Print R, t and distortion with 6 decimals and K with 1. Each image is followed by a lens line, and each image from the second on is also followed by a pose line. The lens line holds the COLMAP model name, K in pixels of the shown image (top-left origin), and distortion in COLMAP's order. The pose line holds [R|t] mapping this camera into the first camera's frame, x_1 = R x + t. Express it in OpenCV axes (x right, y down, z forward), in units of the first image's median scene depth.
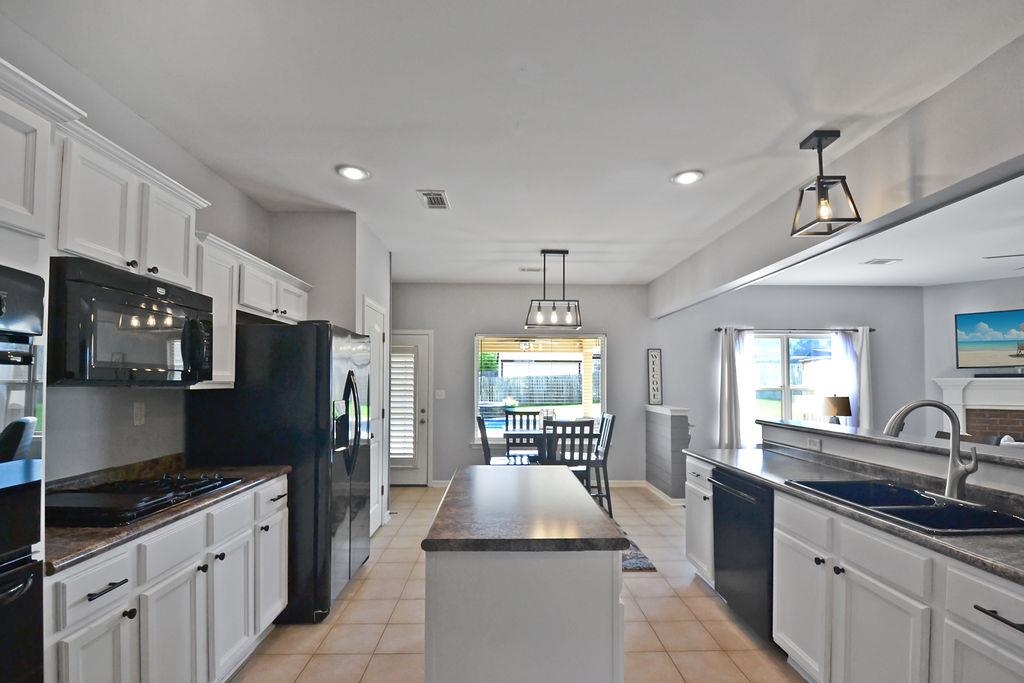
lens RADIAL K [[463.7, 0, 484.3], [0, 463.7, 373.3], [0, 0, 1]] dist [-0.003817, -0.000348]
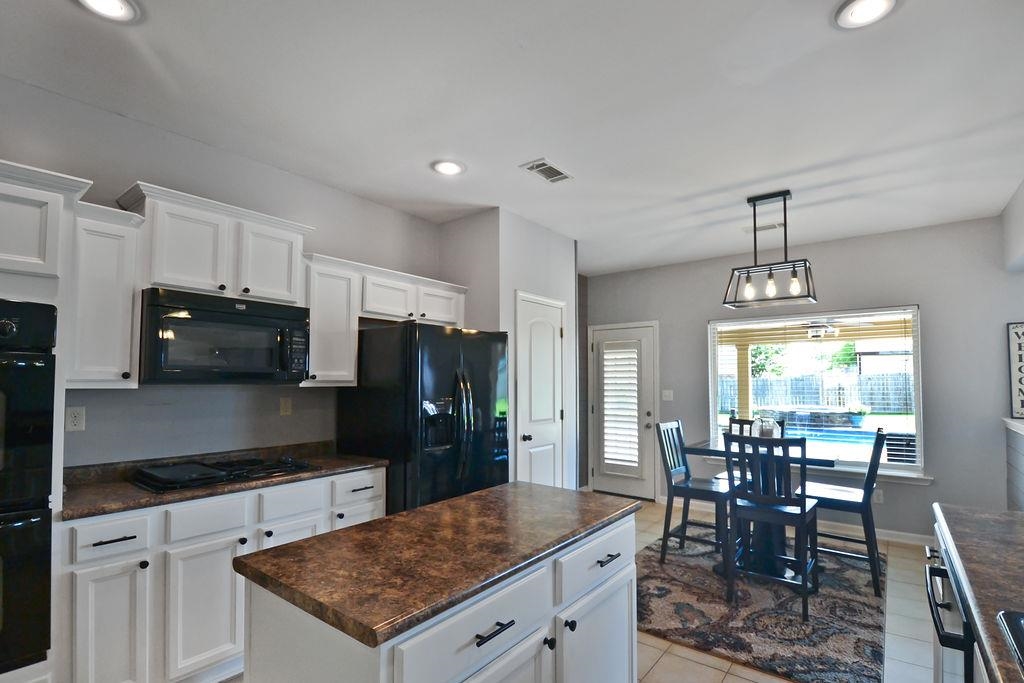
lens RADIAL K [[463.7, 0, 517.9], [0, 463.7, 362.2], [0, 0, 1]] dist [-0.003817, -0.000348]
pose [[0.792165, -0.028476, -0.609643, 0.271983], [0.014224, 0.999501, -0.028204, 0.006586], [0.610142, 0.013671, 0.792174, 0.203794]]
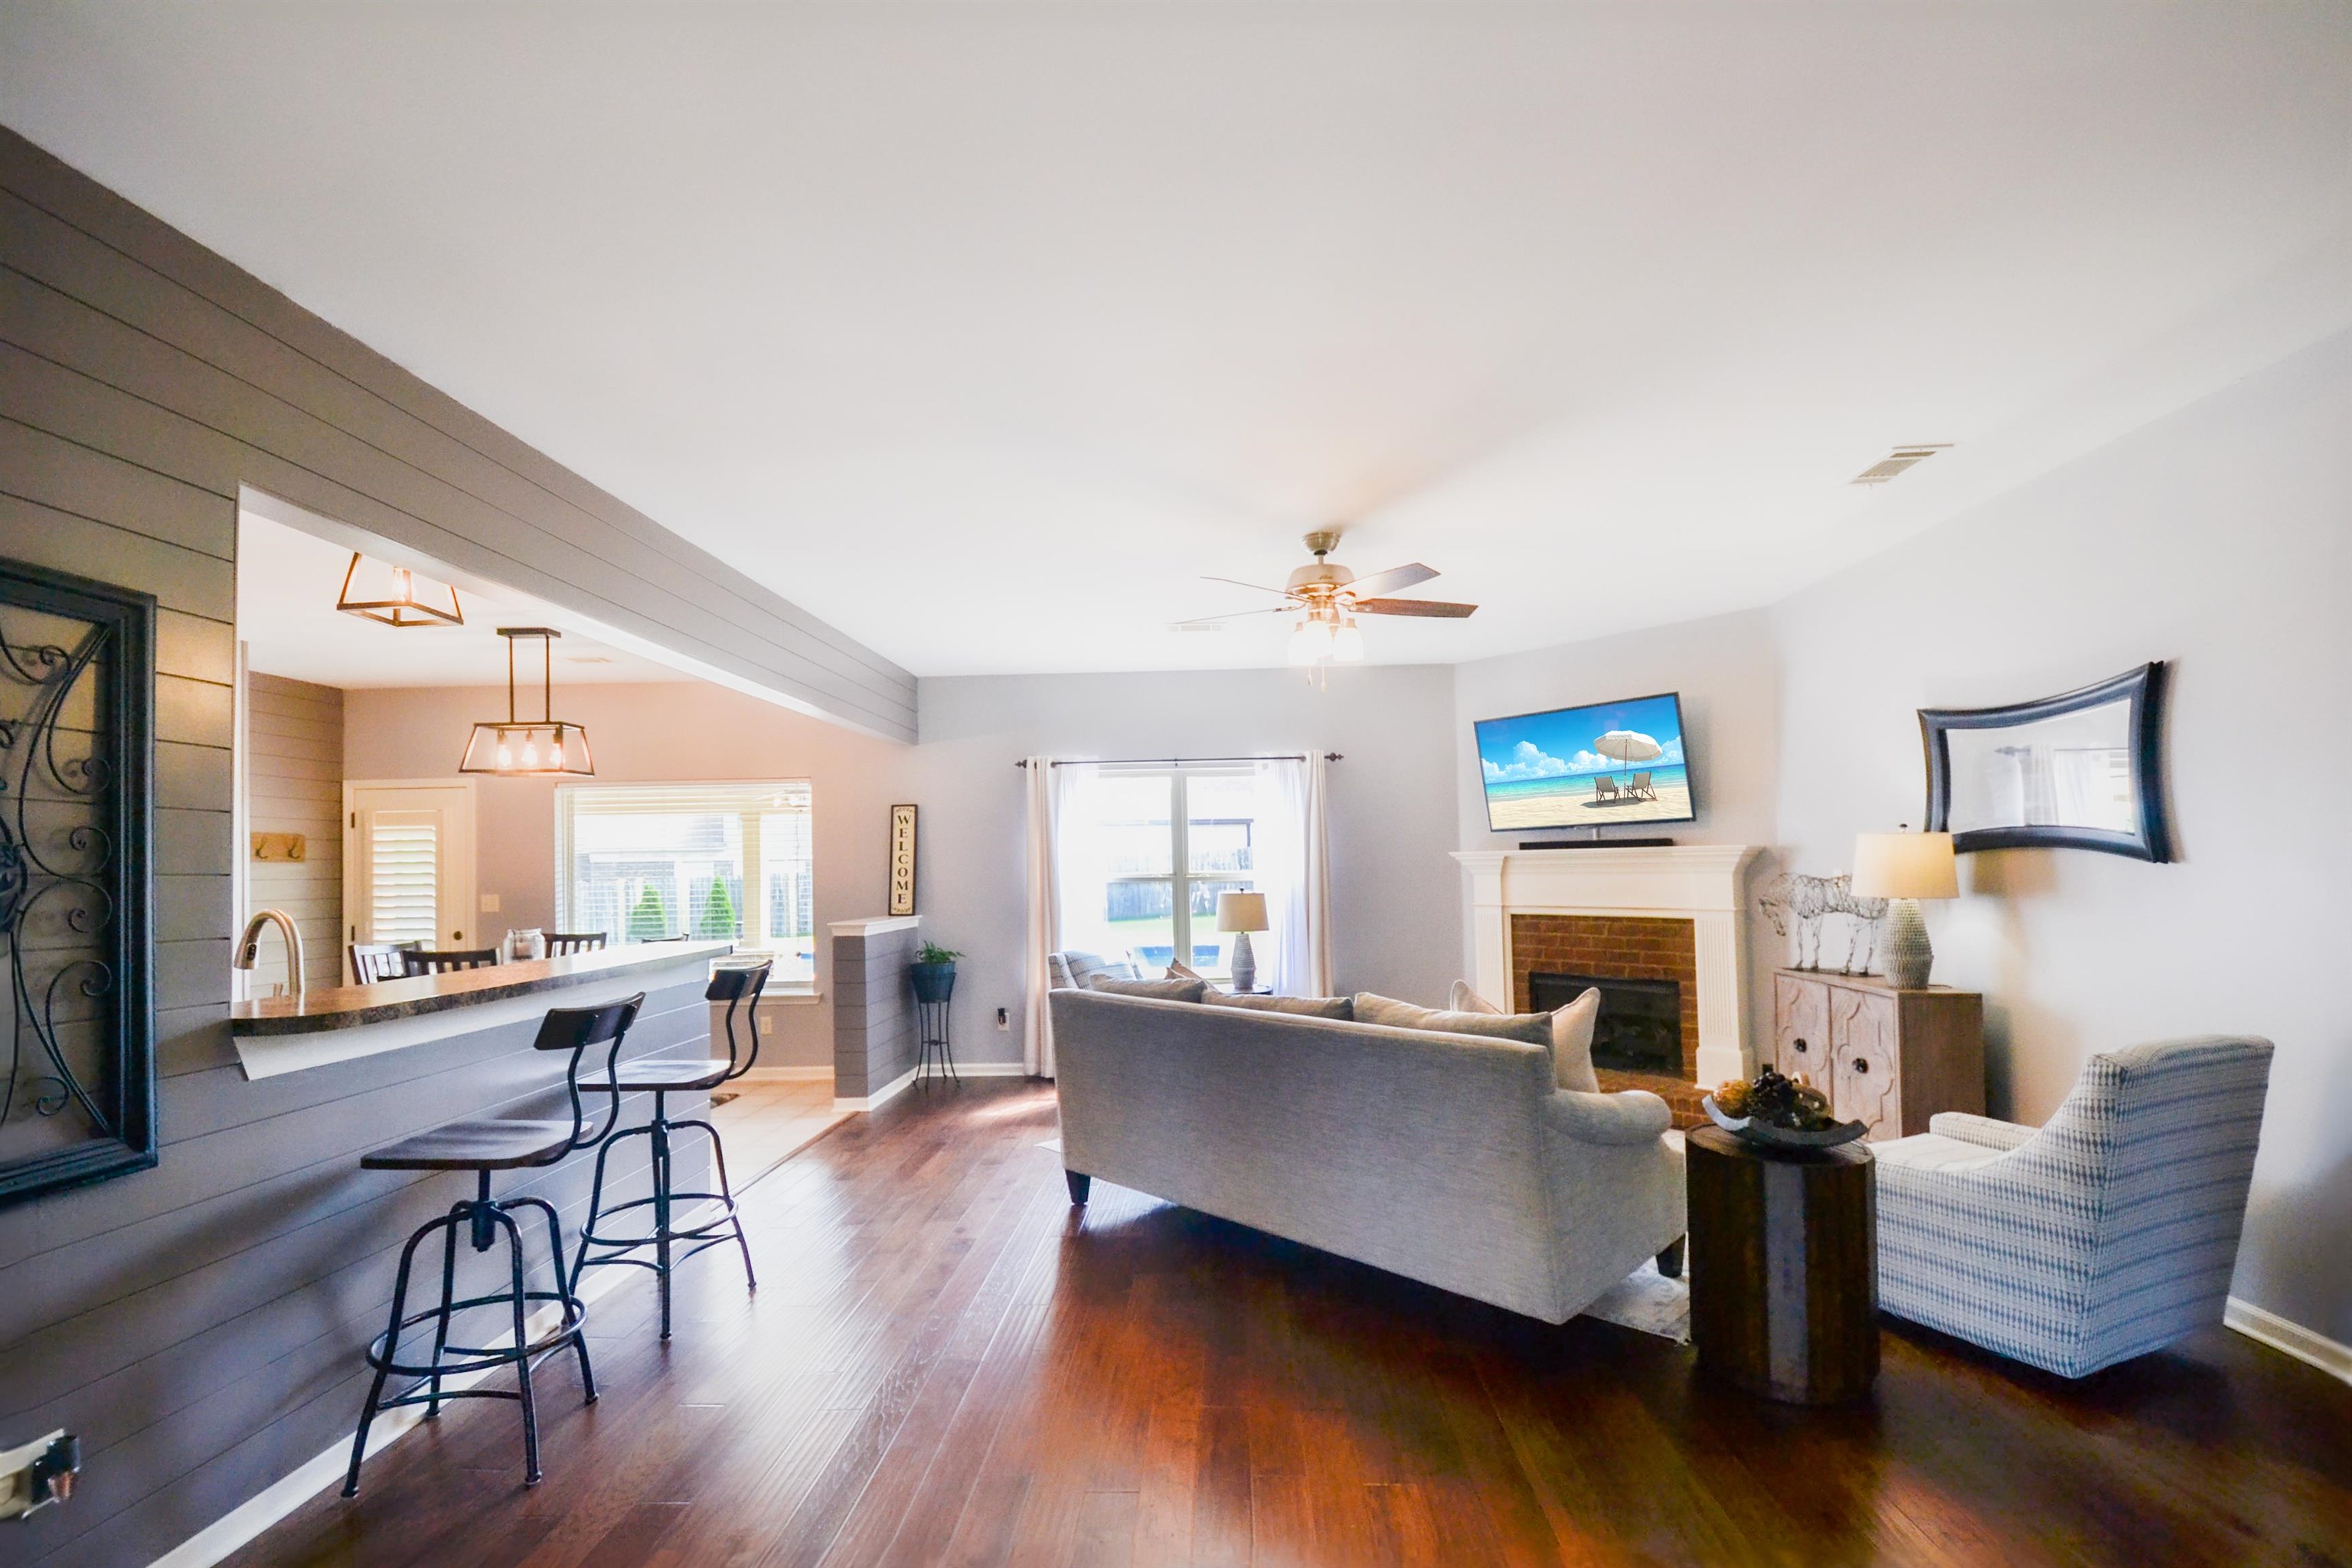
lens RADIAL K [[1065.1, 0, 1178.9], [0, 1065.1, 857.7], [0, 0, 1]] dist [-0.003817, -0.000348]
pose [[0.998819, -0.019474, -0.044510, 0.945638], [0.019808, 0.999779, 0.007076, 0.003093], [0.044362, -0.007949, 0.998984, -0.186936]]
